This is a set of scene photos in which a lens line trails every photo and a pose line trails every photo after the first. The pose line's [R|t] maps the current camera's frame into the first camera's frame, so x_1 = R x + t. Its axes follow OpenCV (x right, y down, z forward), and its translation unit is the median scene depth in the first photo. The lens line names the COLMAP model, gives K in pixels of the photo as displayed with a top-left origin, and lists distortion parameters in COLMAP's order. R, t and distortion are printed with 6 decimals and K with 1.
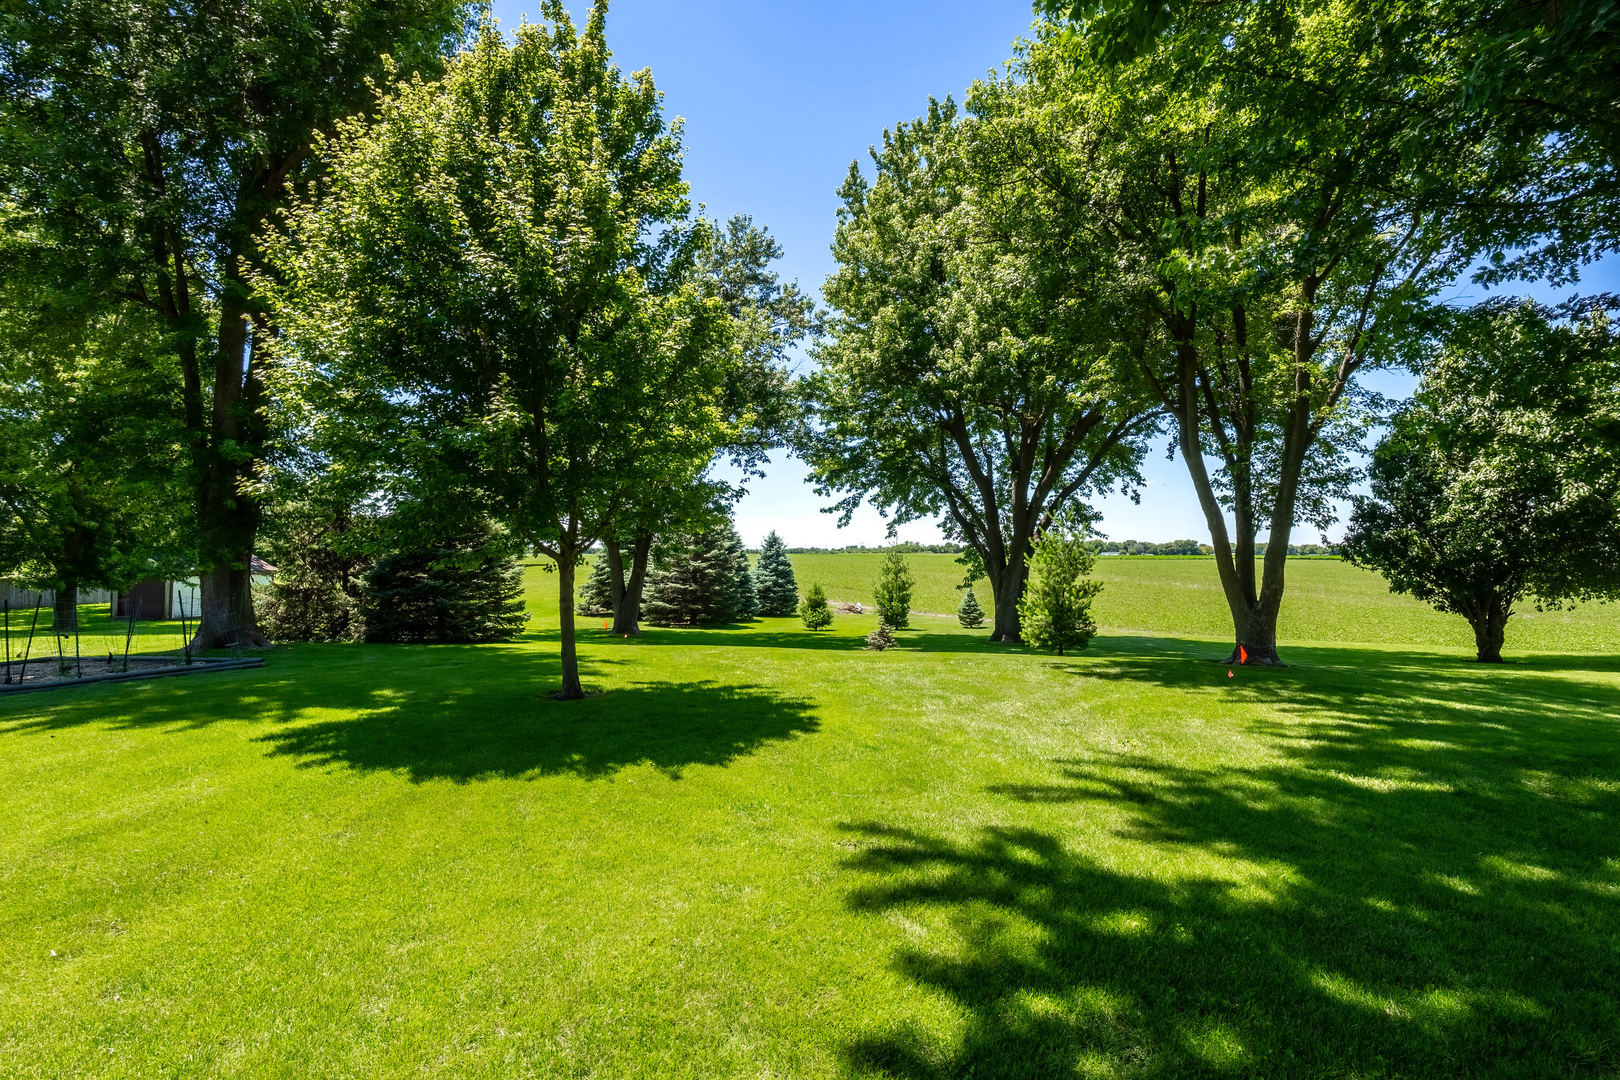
lens RADIAL K [[819.5, 0, 806.8], [0, 819.5, 539.2], [0, 0, 1]] dist [-0.001514, -0.000023]
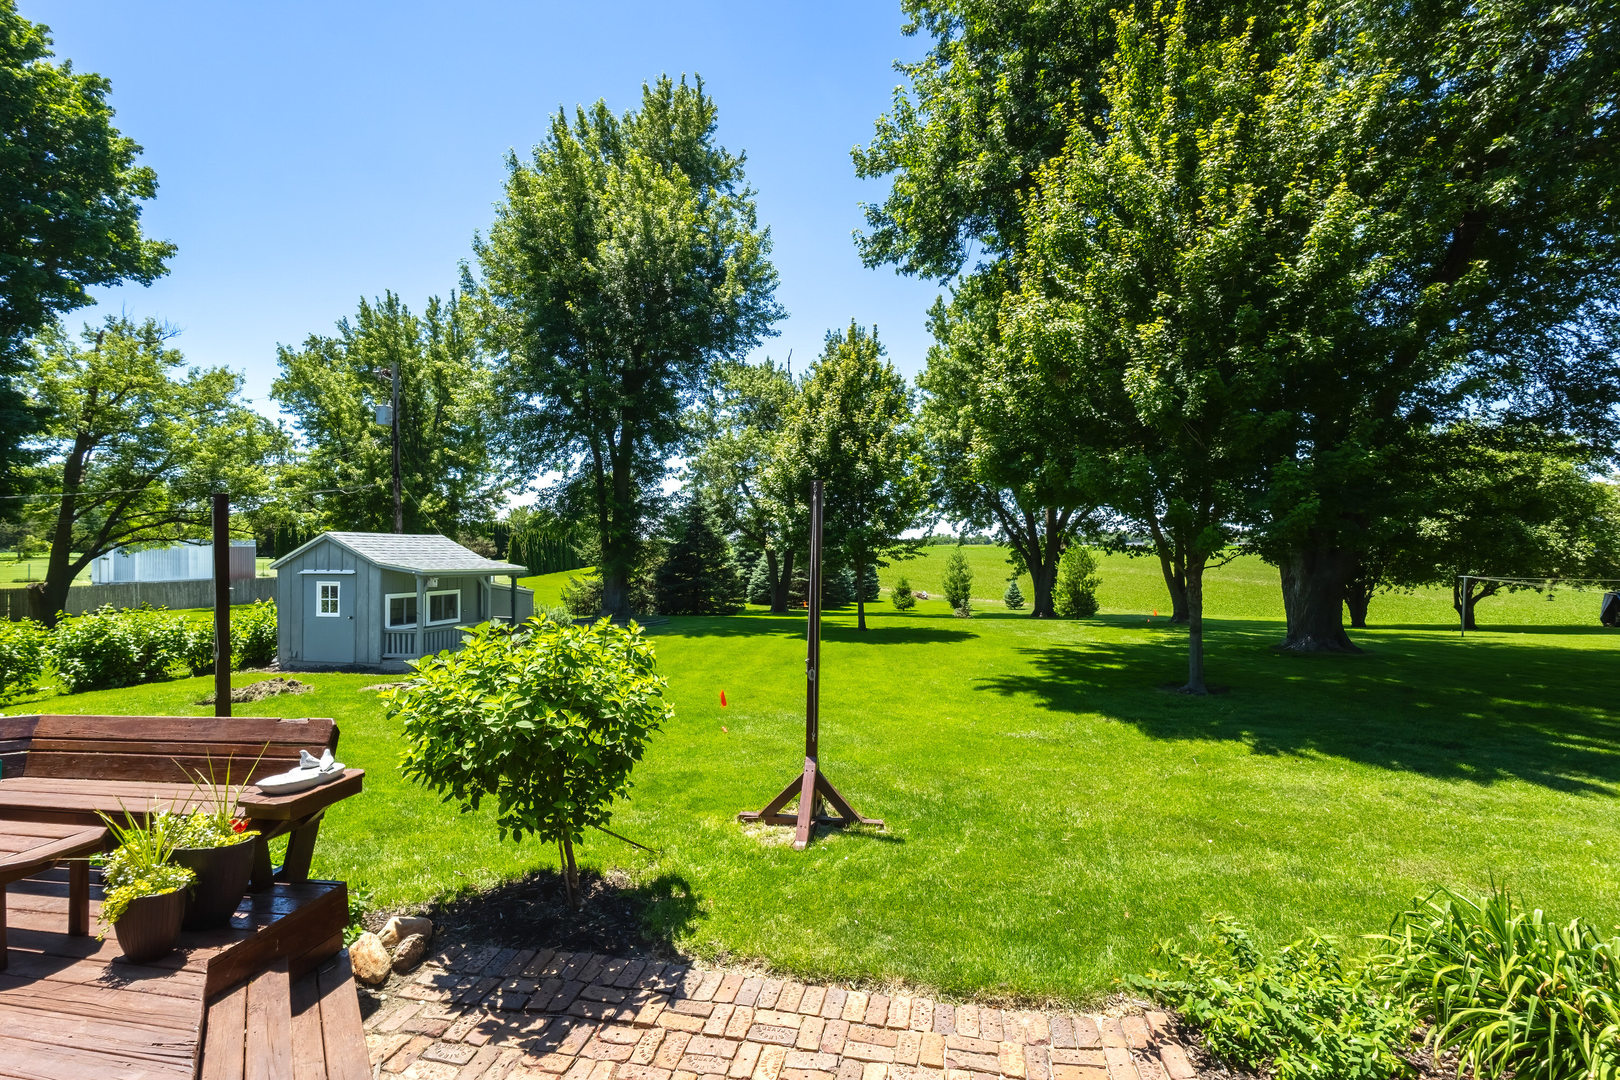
lens RADIAL K [[713.8, 0, 819.9], [0, 713.8, 544.8], [0, 0, 1]] dist [0.002459, 0.000320]
pose [[0.998433, -0.002278, -0.055917, -0.073583], [0.002932, 0.999928, 0.011621, -0.018494], [0.055886, -0.011767, 0.998368, -0.266475]]
